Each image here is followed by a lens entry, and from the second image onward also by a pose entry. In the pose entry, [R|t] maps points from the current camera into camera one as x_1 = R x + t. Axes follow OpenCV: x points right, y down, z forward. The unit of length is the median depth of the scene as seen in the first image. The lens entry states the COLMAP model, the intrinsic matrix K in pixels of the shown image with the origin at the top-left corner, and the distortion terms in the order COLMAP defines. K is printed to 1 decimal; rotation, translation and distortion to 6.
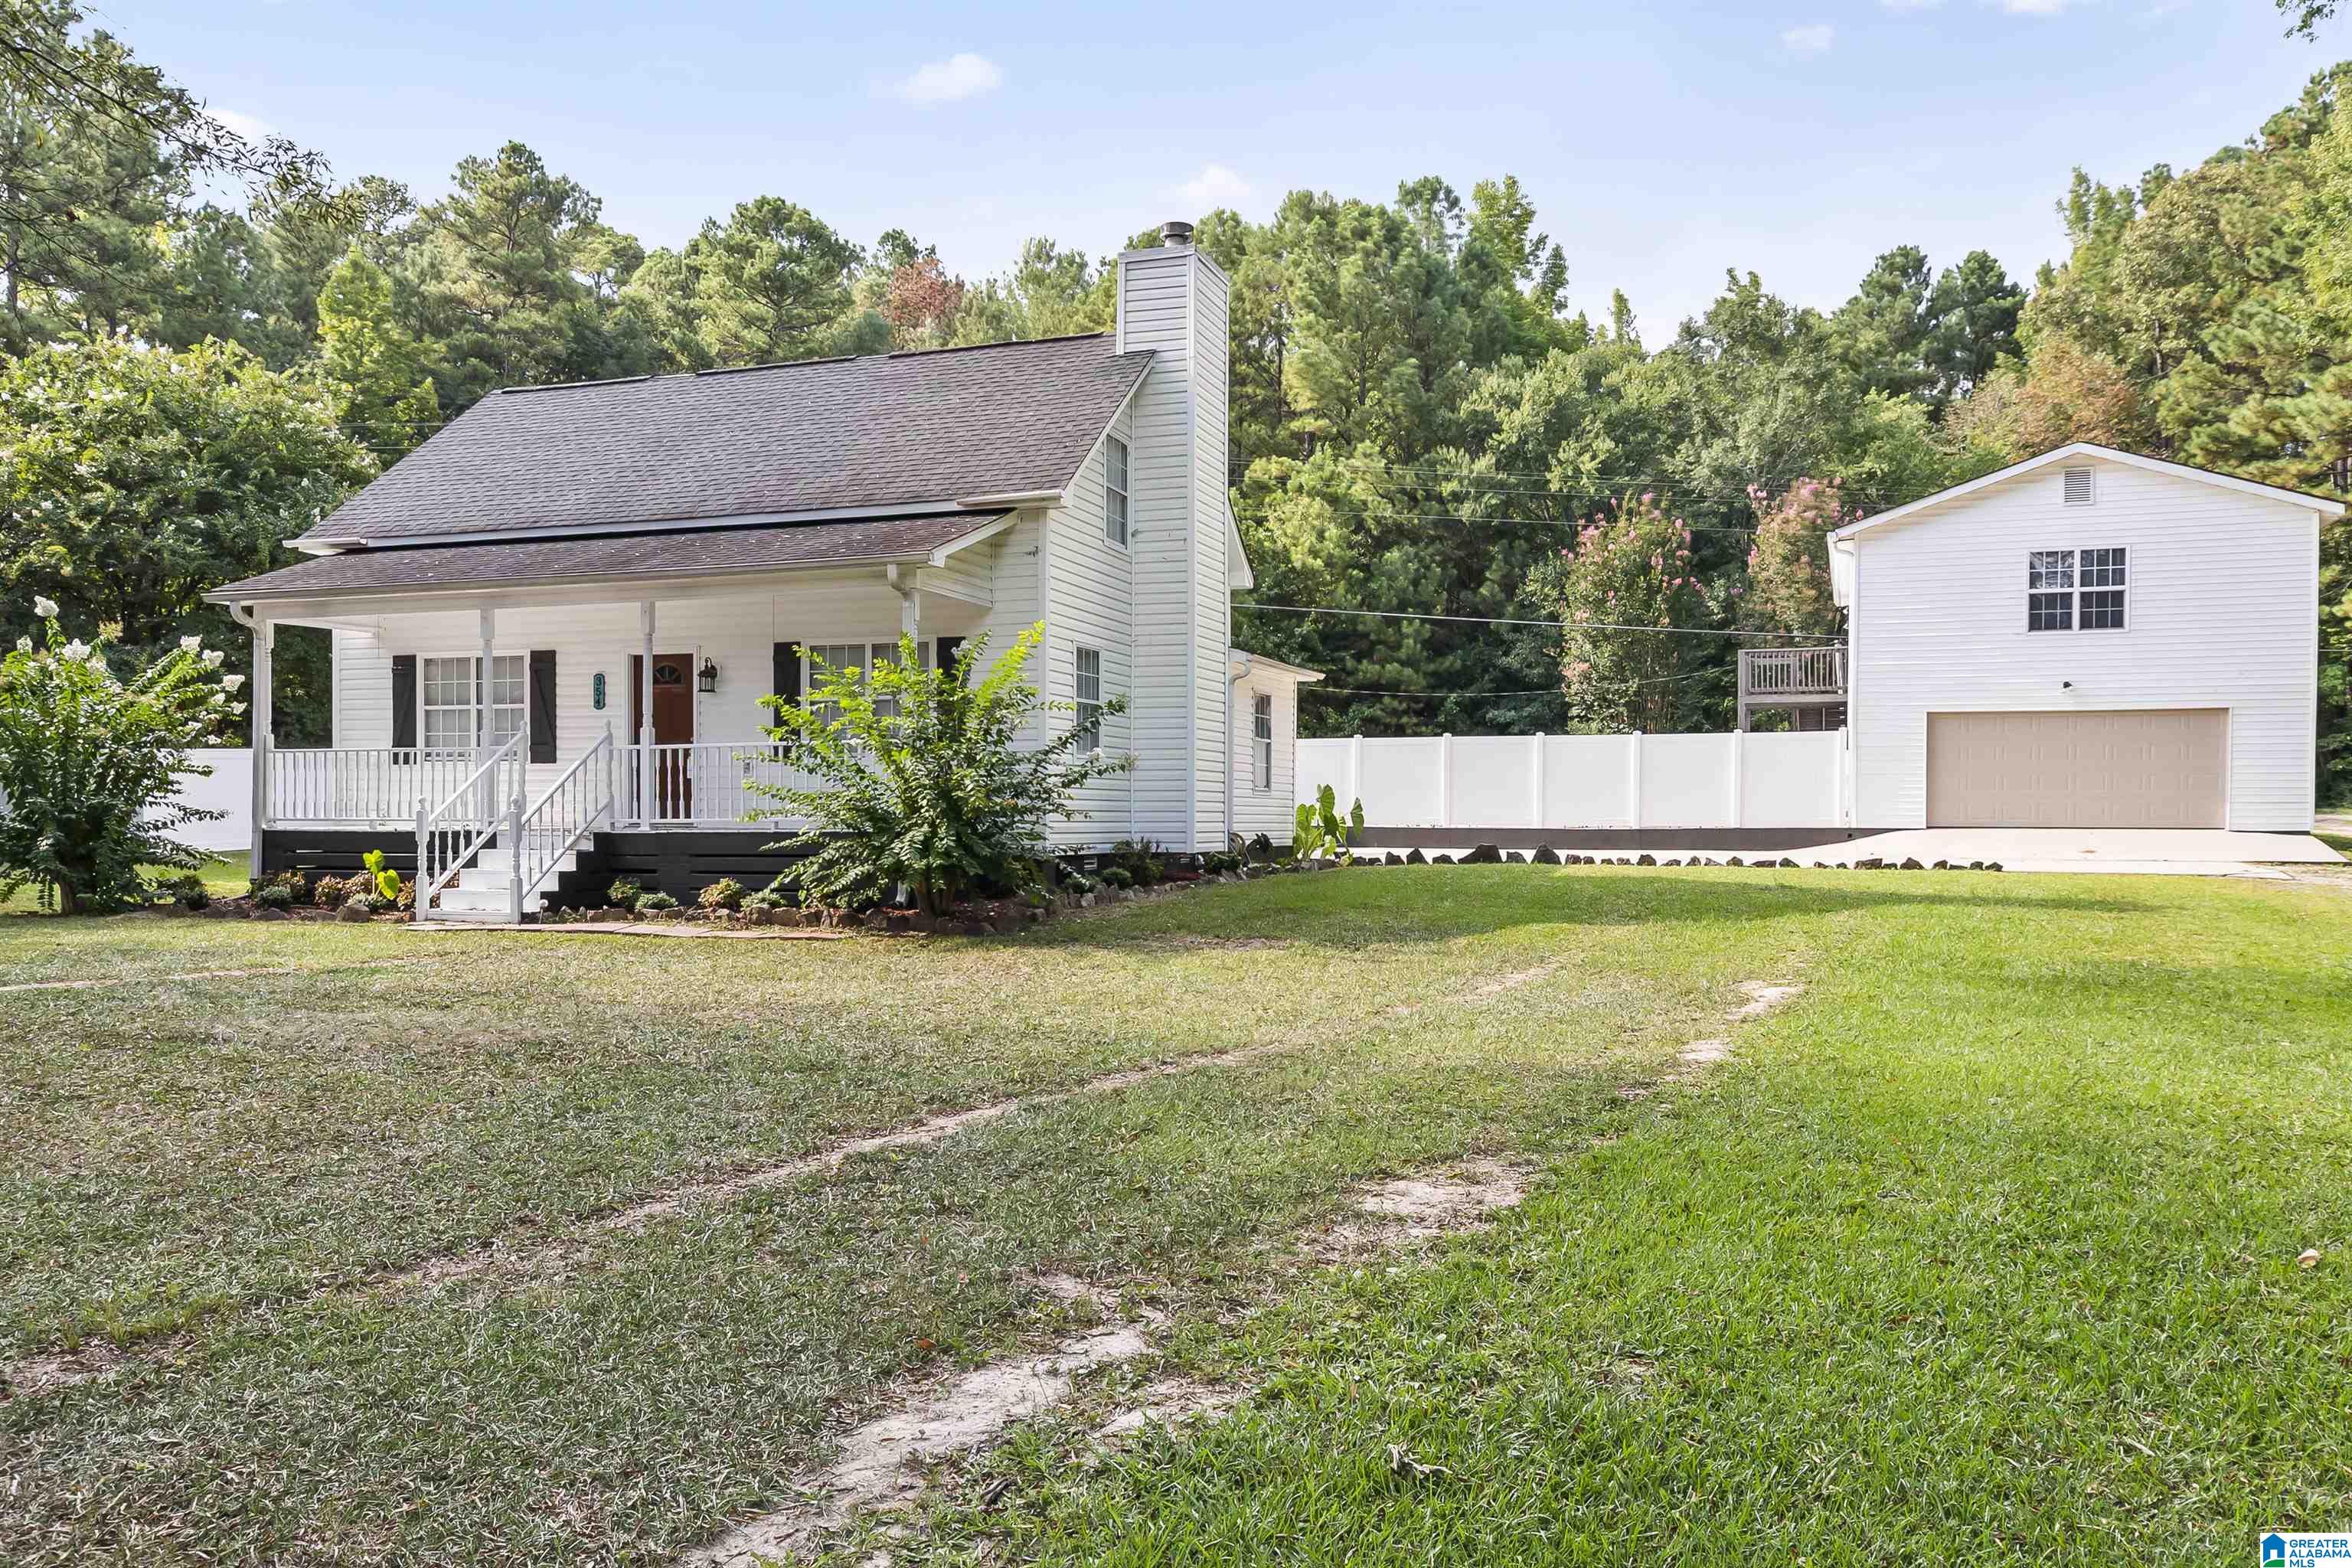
lens RADIAL K [[1777.5, 0, 1199.0], [0, 1777.5, 829.4], [0, 0, 1]] dist [0.004474, 0.002337]
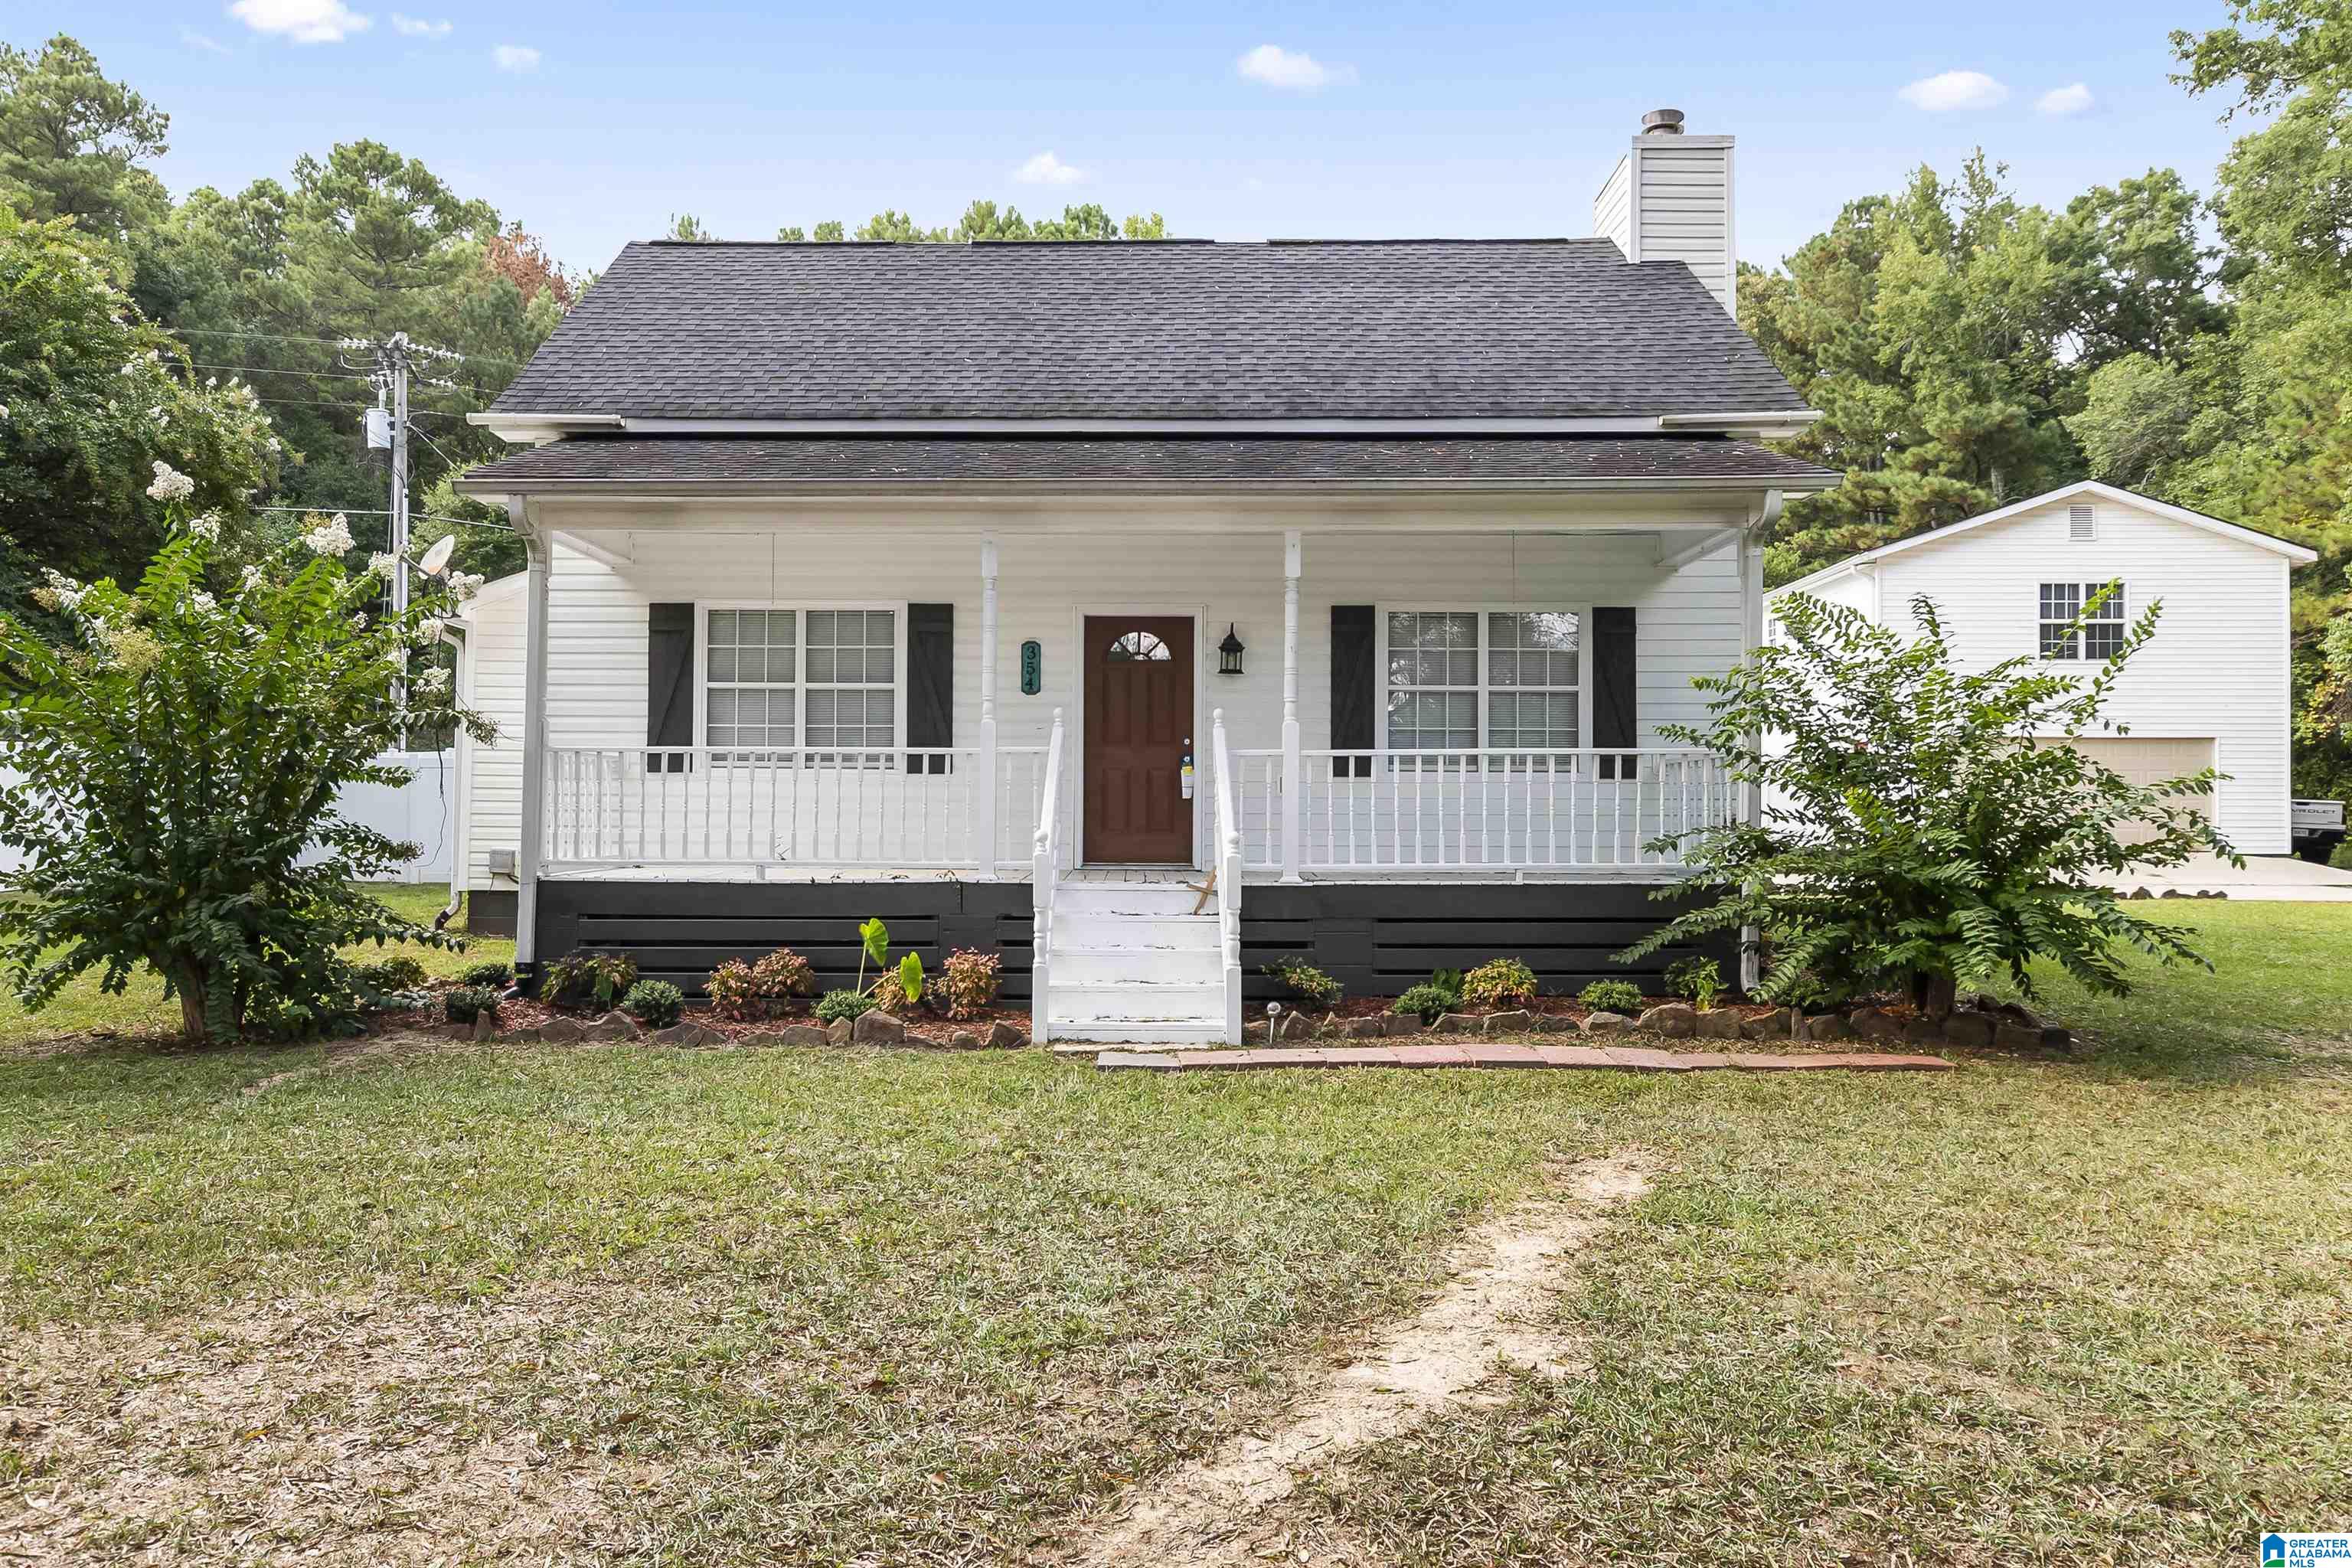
lens RADIAL K [[1634.6, 0, 1160.2], [0, 1634.6, 781.5], [0, 0, 1]] dist [-0.005585, 0.008679]
pose [[0.951833, 0.011730, 0.306394, -0.458905], [-0.002353, 0.999518, -0.030955, -0.014975], [-0.306609, 0.028743, 0.951401, 0.382281]]
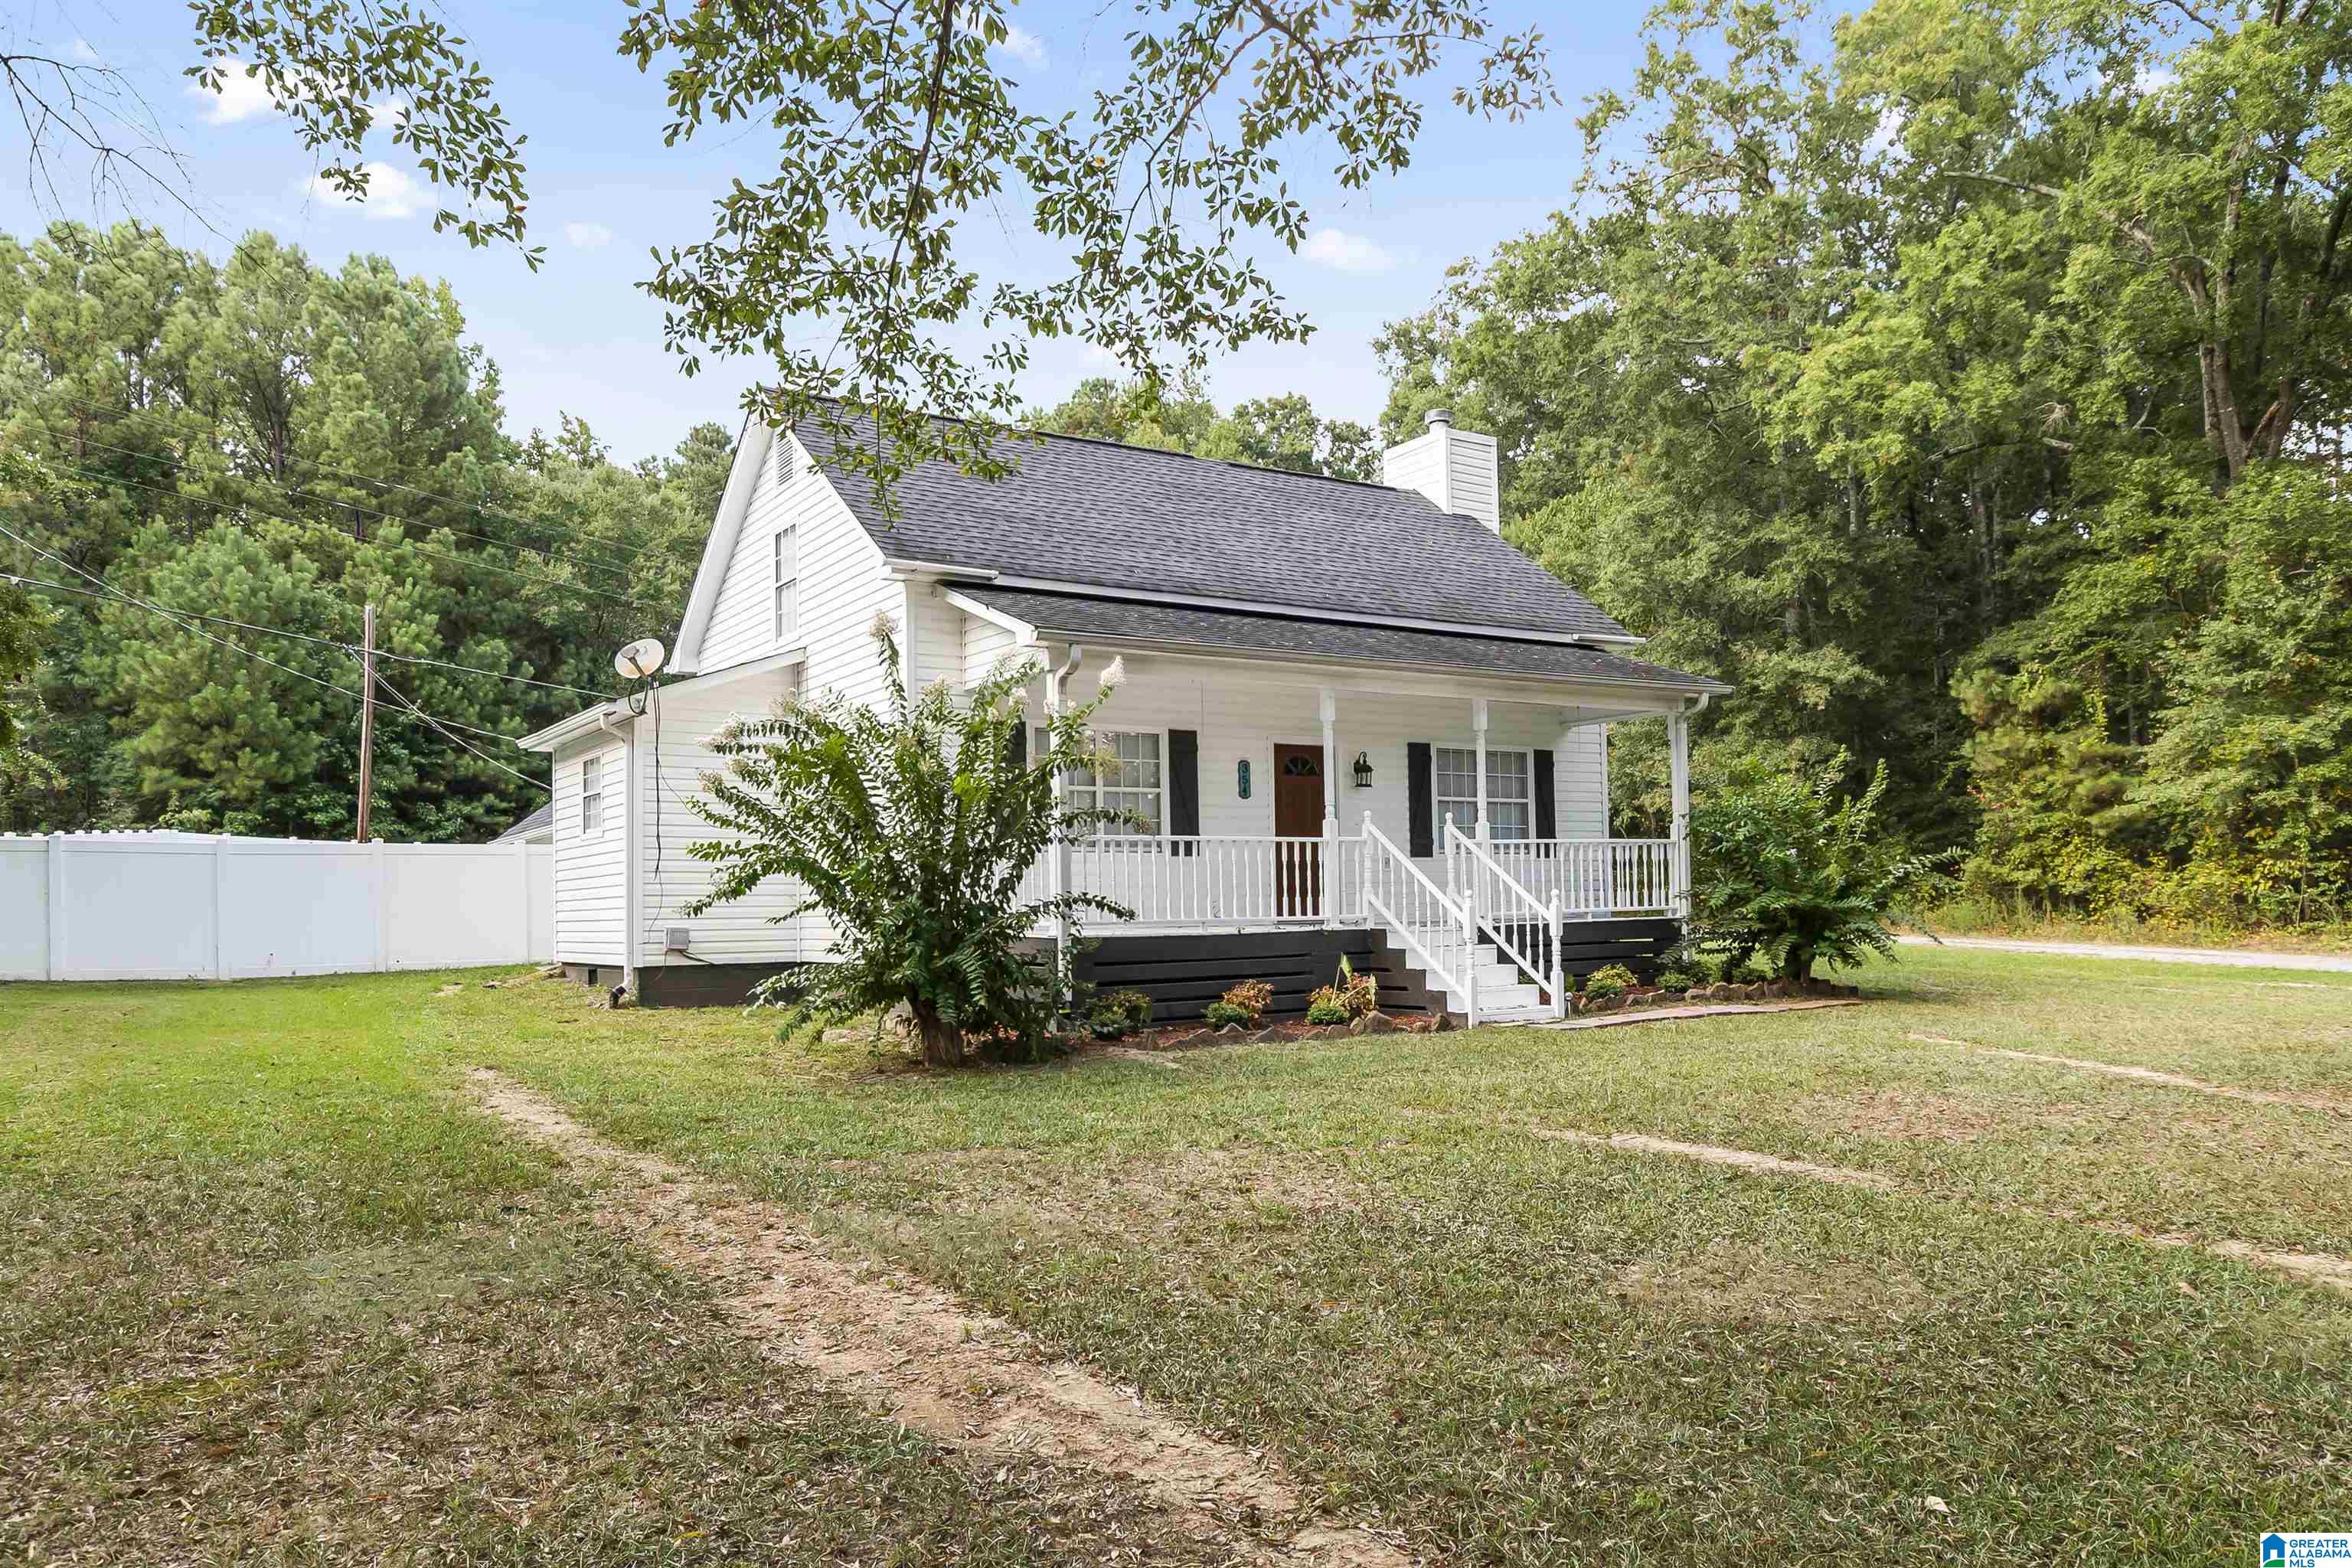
lens RADIAL K [[1634.6, 0, 1175.3], [0, 1634.6, 777.5], [0, 0, 1]] dist [-0.005585, 0.008679]
pose [[0.636296, 0.051505, 0.769724, -0.971967], [0.020526, 0.996285, -0.083634, -0.007566], [-0.771172, 0.069015, 0.632875, 0.468755]]
